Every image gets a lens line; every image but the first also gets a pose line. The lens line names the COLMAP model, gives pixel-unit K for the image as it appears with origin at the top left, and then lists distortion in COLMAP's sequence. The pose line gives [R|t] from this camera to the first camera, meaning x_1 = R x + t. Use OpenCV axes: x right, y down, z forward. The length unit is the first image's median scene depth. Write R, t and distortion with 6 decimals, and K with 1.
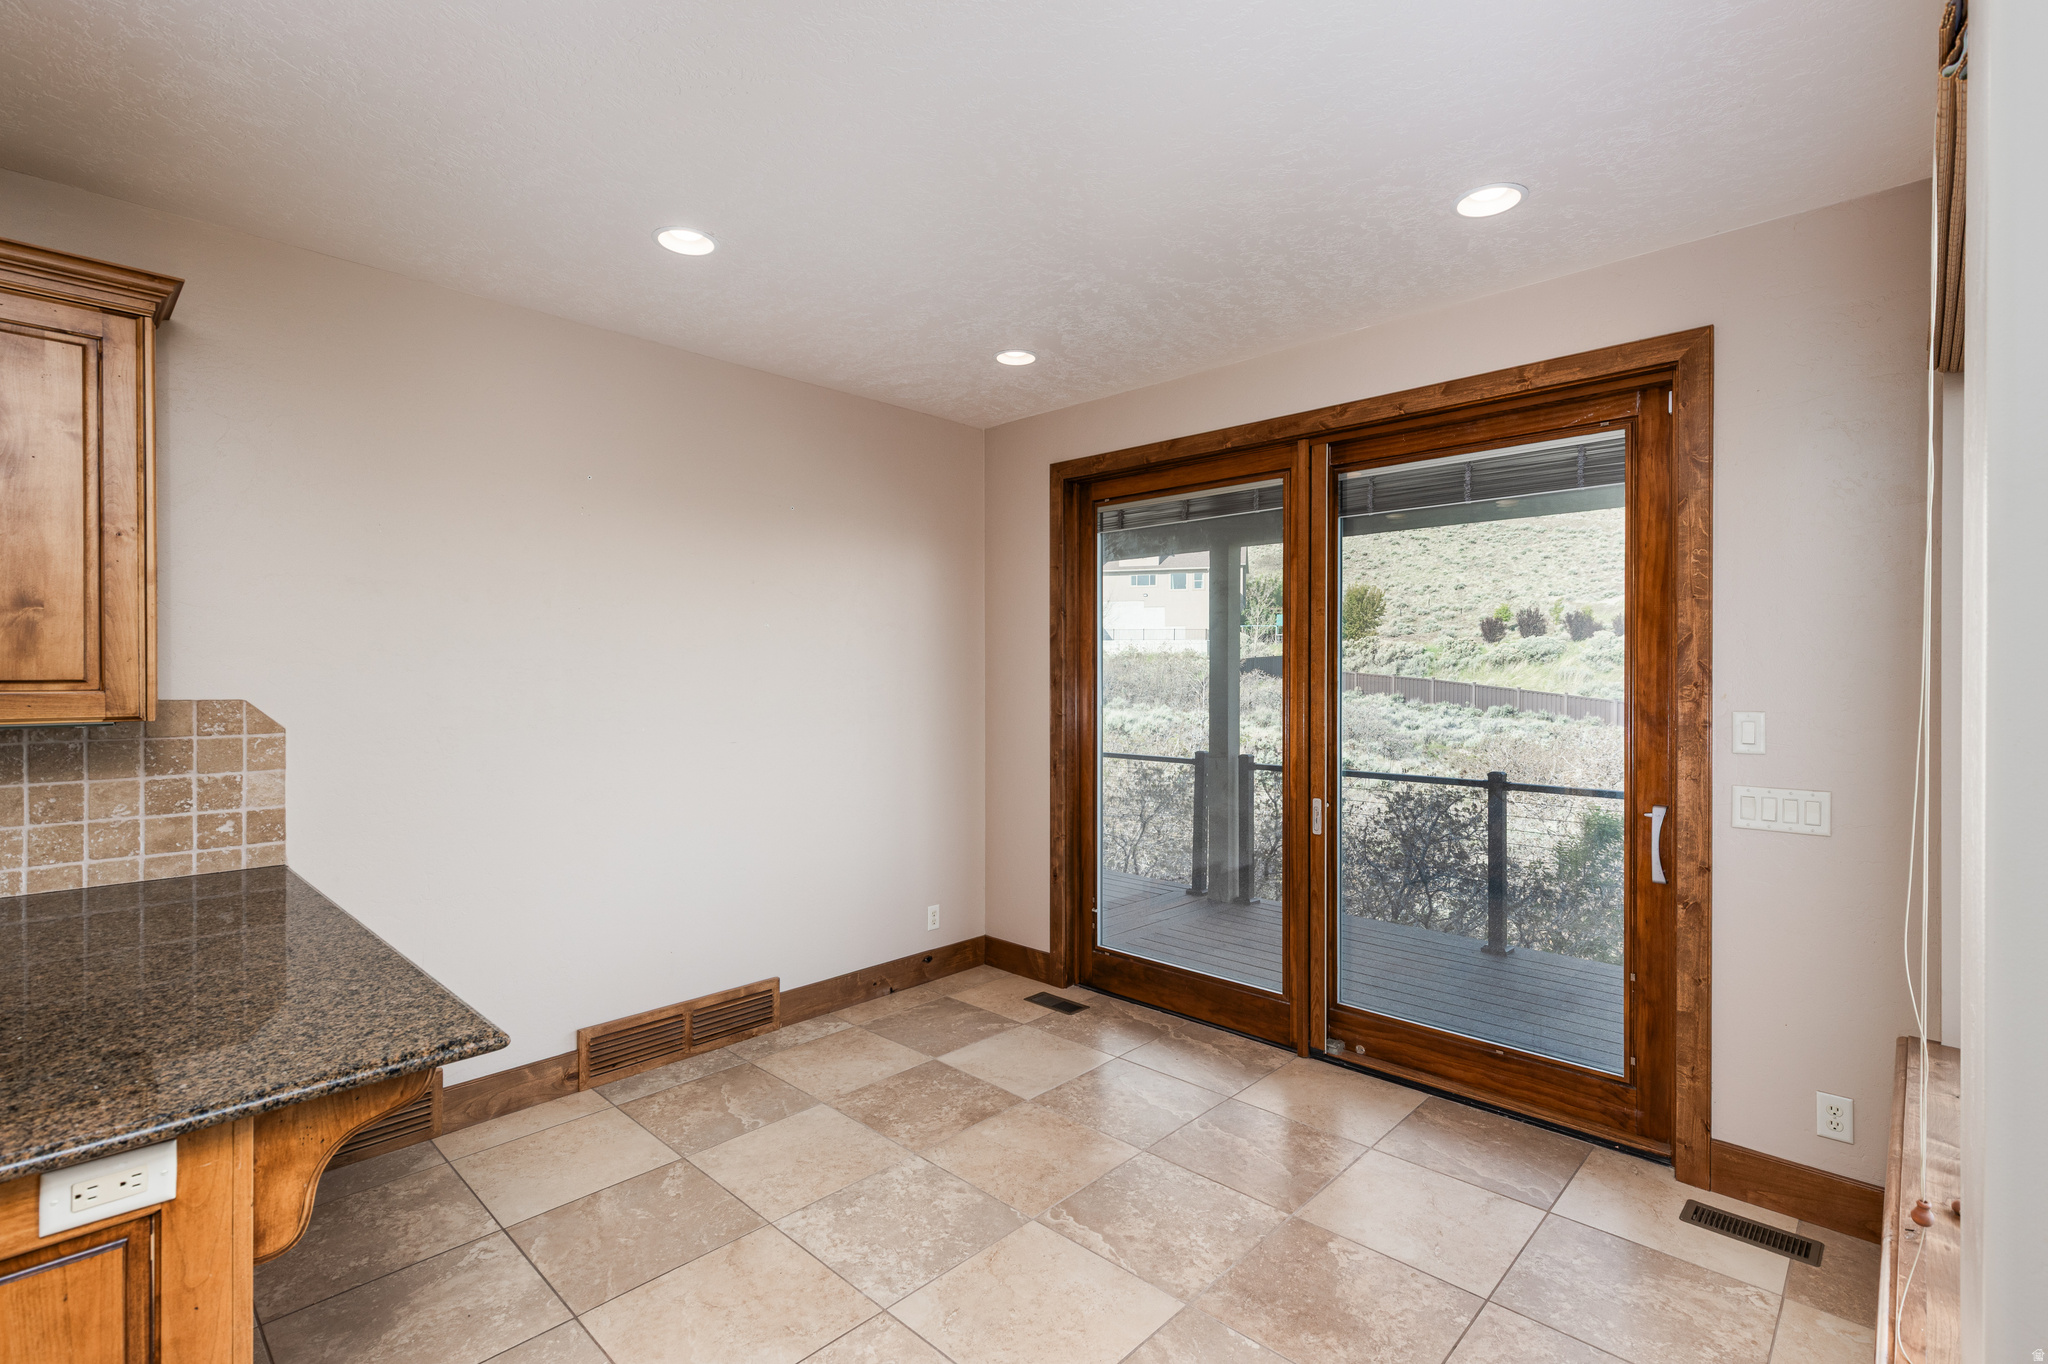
lens RADIAL K [[926.3, 0, 1033.7], [0, 926.3, 677.0], [0, 0, 1]] dist [0.002825, -0.000537]
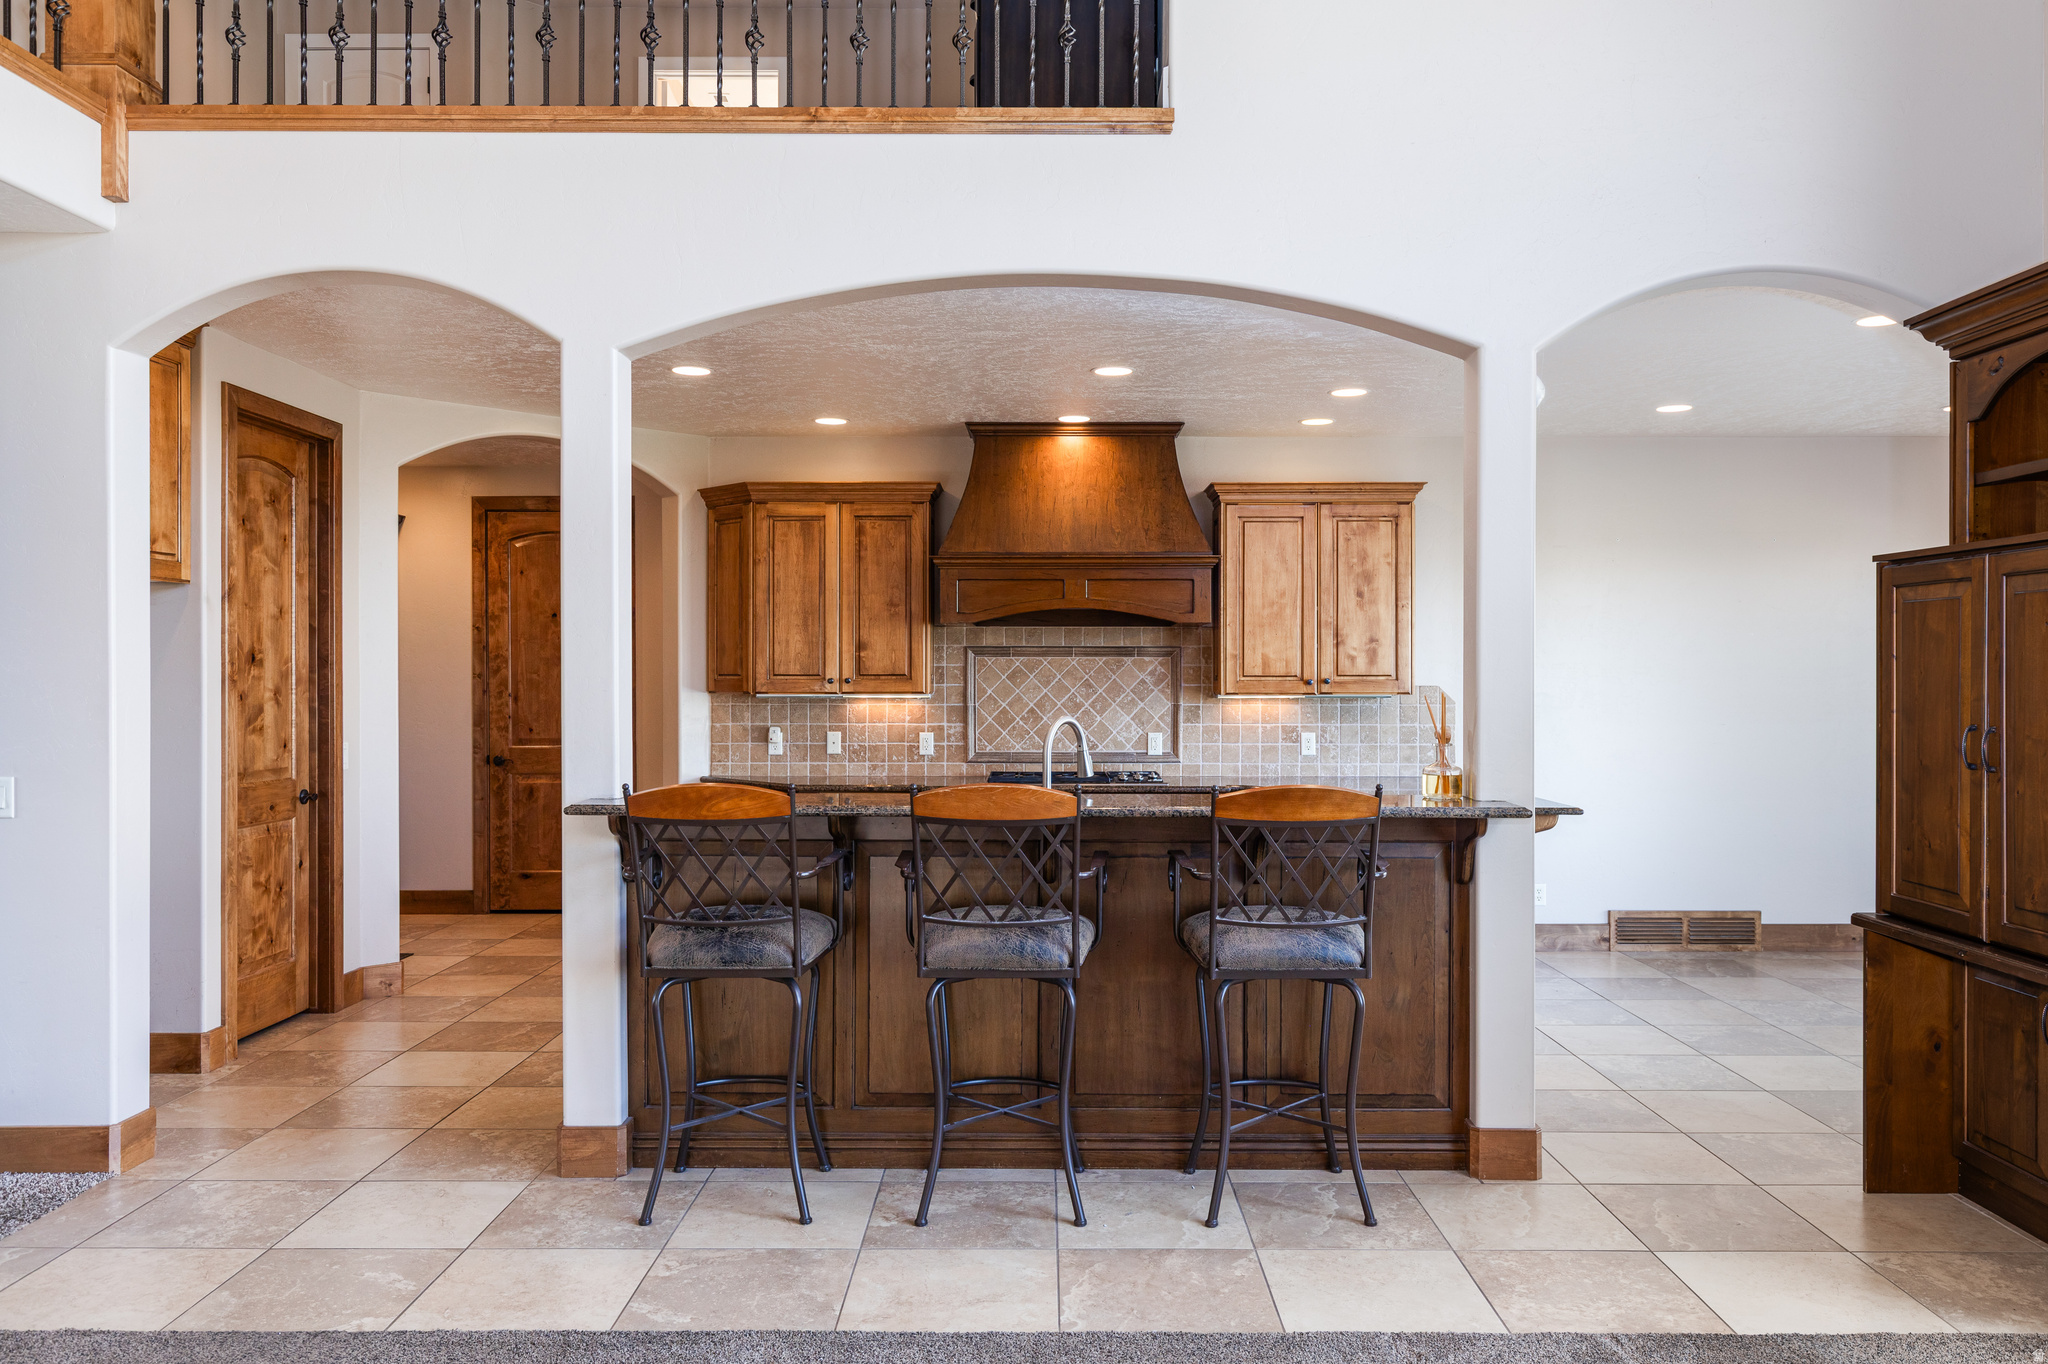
lens RADIAL K [[1540.4, 0, 1024.0], [0, 1540.4, 682.0], [0, 0, 1]] dist [0.003489, -0.000788]
pose [[0.681195, 0.004845, -0.732086, 0.922867], [-0.002356, 0.999987, 0.004425, 0.005235], [0.732098, -0.001290, 0.681198, -1.866402]]
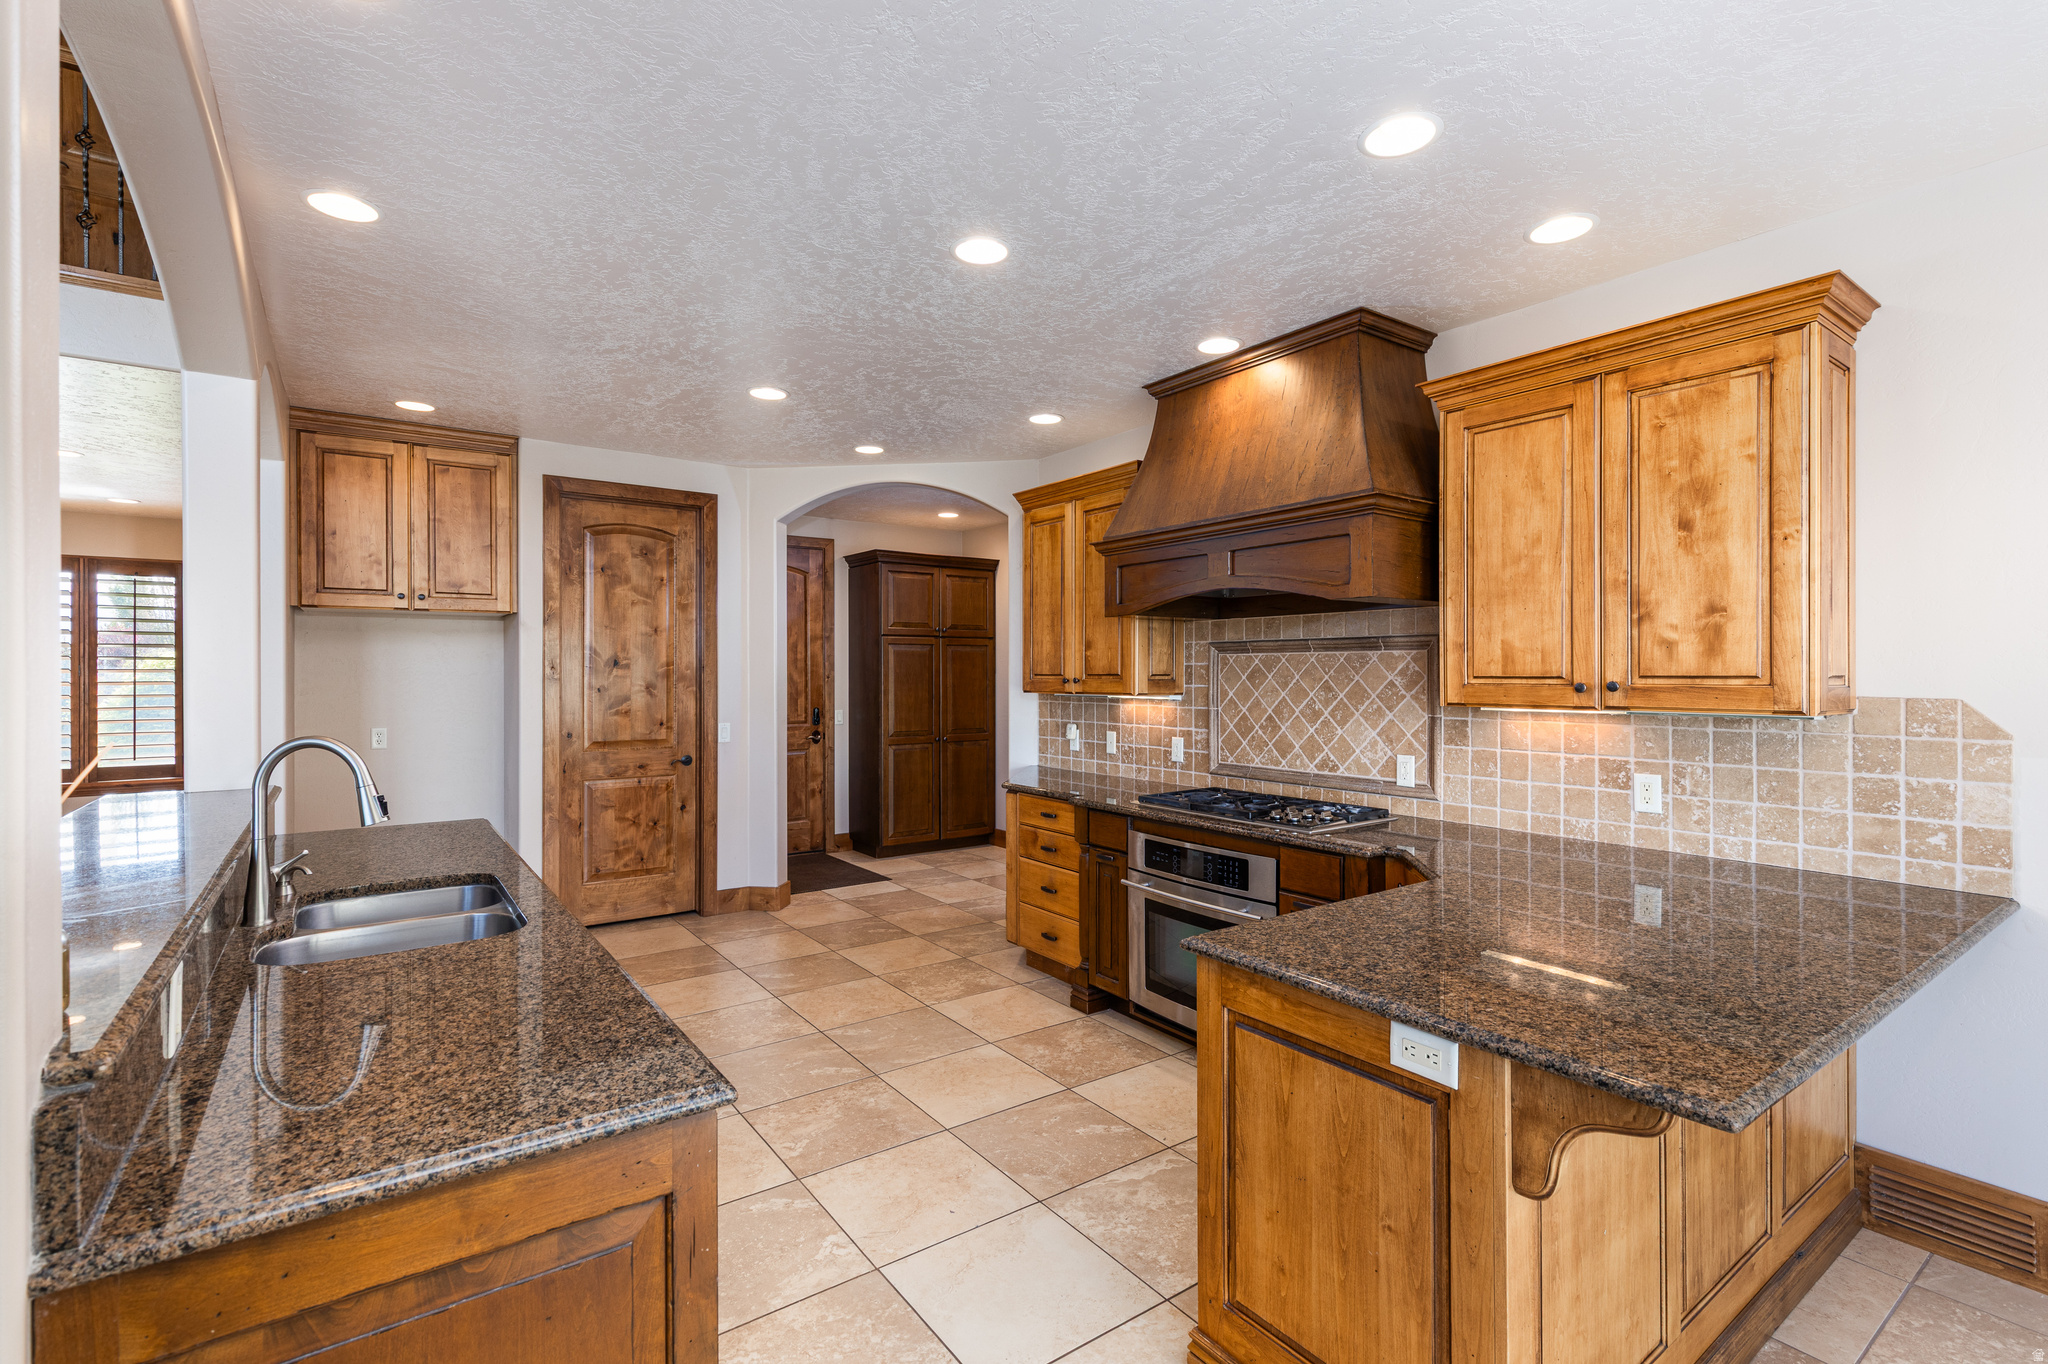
lens RADIAL K [[926.3, 0, 1033.7], [0, 926.3, 677.0], [0, 0, 1]] dist [0.002825, -0.000537]
pose [[-0.183769, 0.005493, -0.982954, 0.194156], [-0.001216, 0.999982, 0.005815, -0.000638], [0.982969, 0.002264, -0.183759, 0.321288]]
